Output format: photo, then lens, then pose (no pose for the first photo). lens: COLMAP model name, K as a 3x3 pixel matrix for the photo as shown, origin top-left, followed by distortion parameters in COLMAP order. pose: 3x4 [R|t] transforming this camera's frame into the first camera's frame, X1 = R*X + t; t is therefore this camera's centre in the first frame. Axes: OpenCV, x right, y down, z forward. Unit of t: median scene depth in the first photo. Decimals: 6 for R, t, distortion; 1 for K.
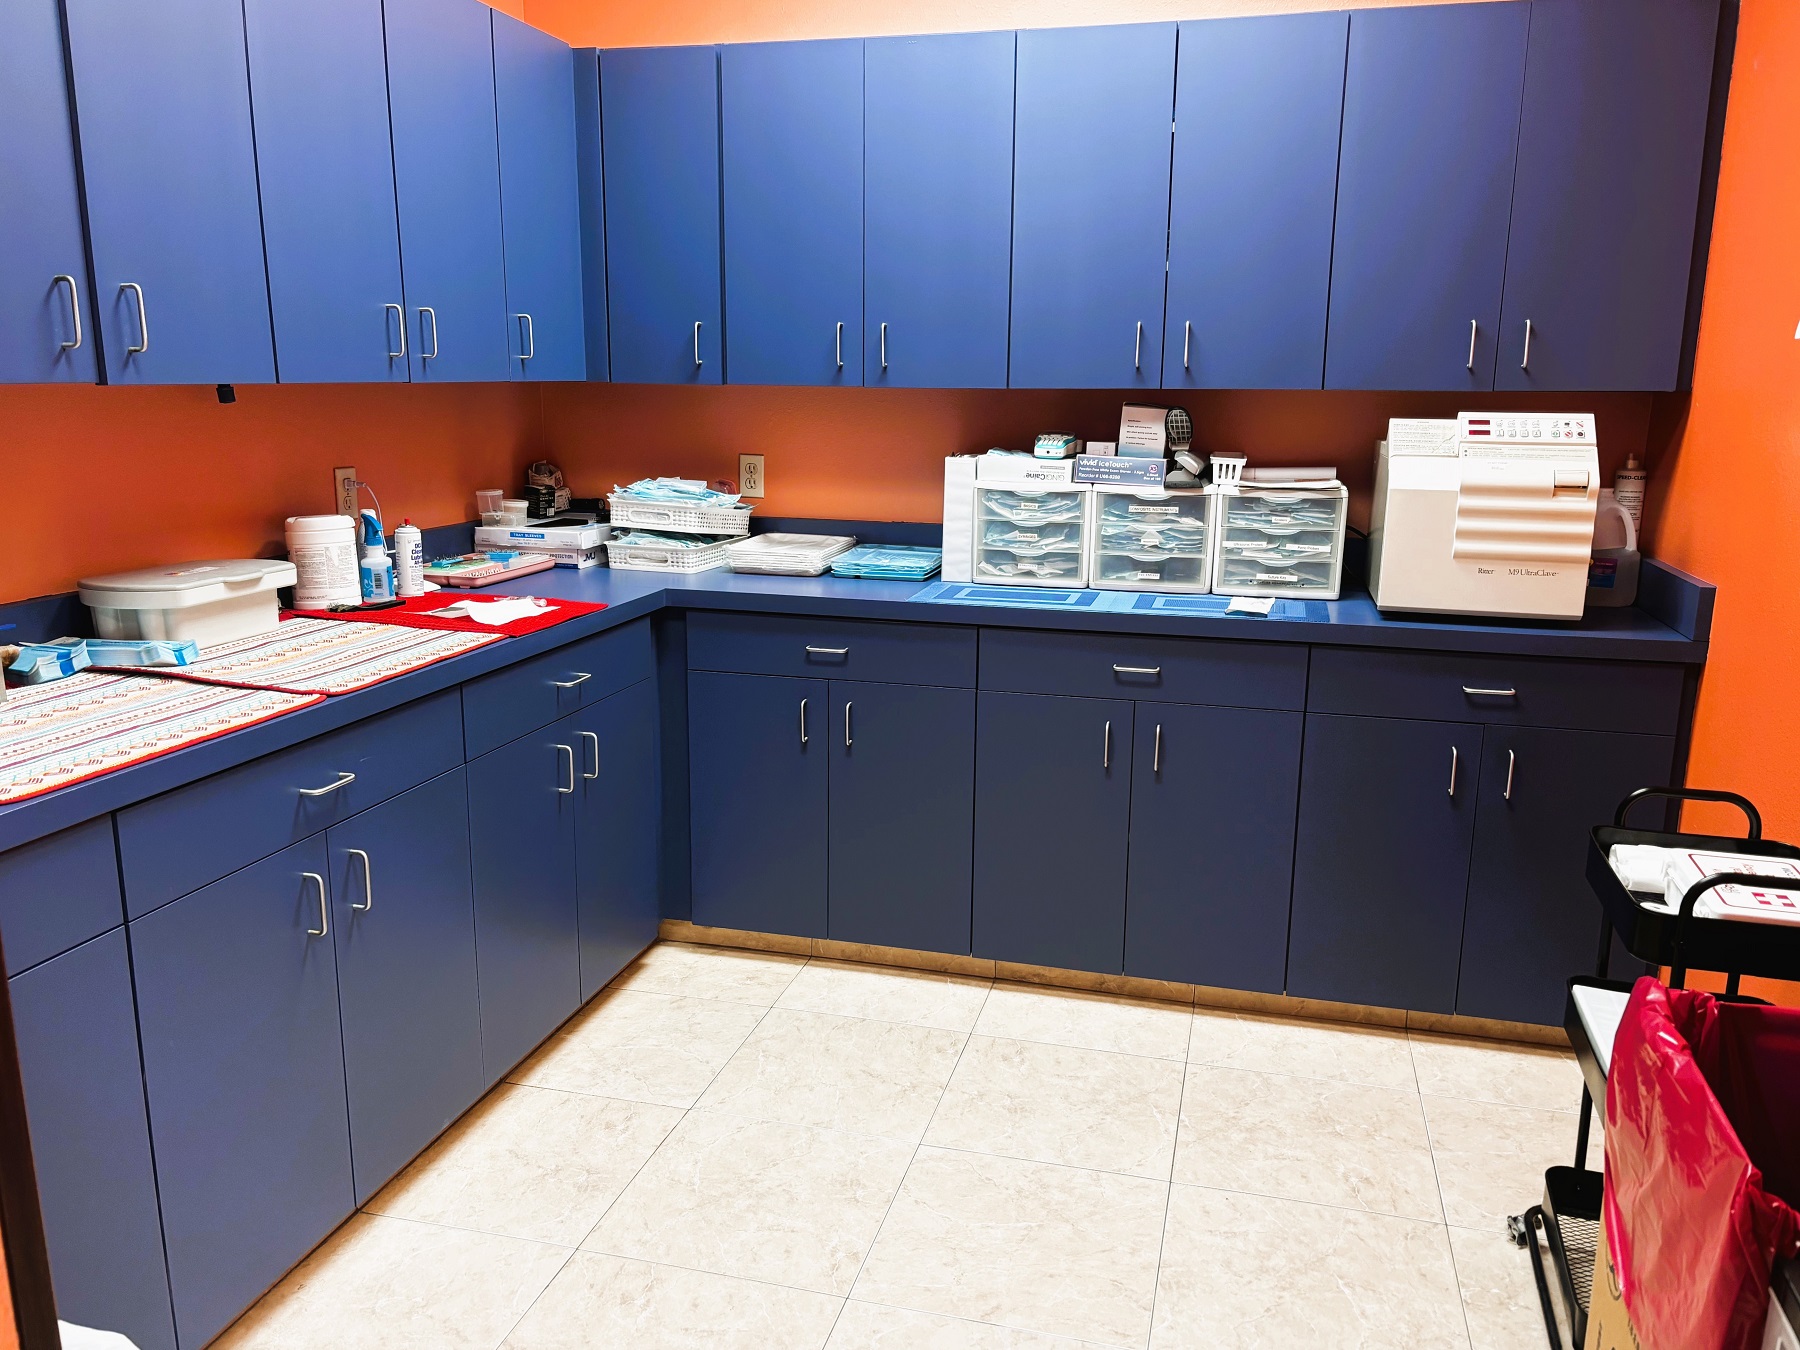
lens RADIAL K [[1392.0, 0, 908.5], [0, 1392.0, 678.5], [0, 0, 1]] dist [-0.003637, 0.003770]
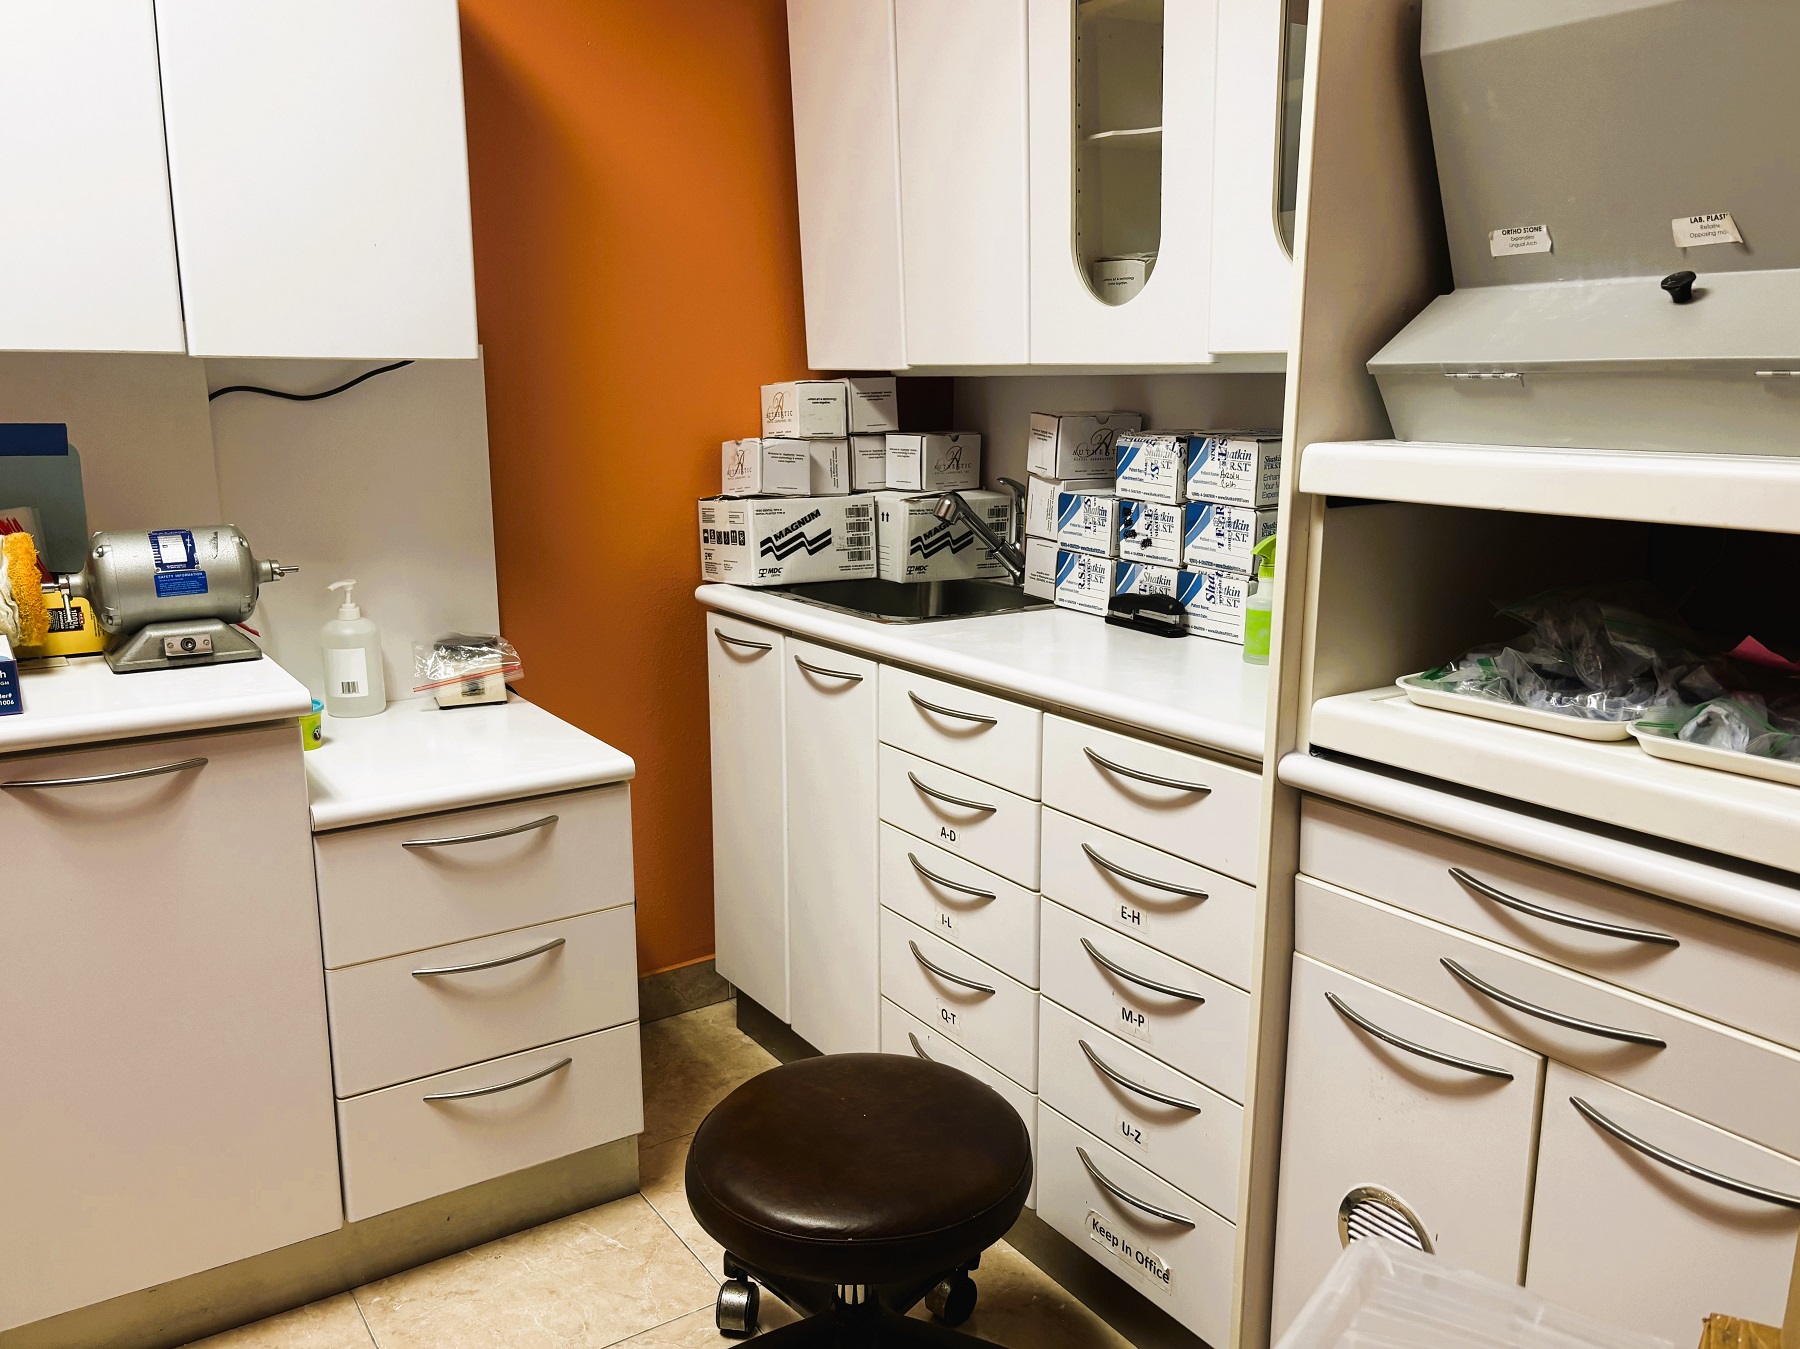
lens RADIAL K [[1392.0, 0, 909.6], [0, 1392.0, 668.8], [0, 0, 1]] dist [-0.003637, 0.003770]
pose [[-0.673067, 0.137415, -0.726703, 0.810755], [-0.172542, 0.926298, 0.334964, -0.313484], [0.719173, 0.350841, -0.599751, 1.544708]]
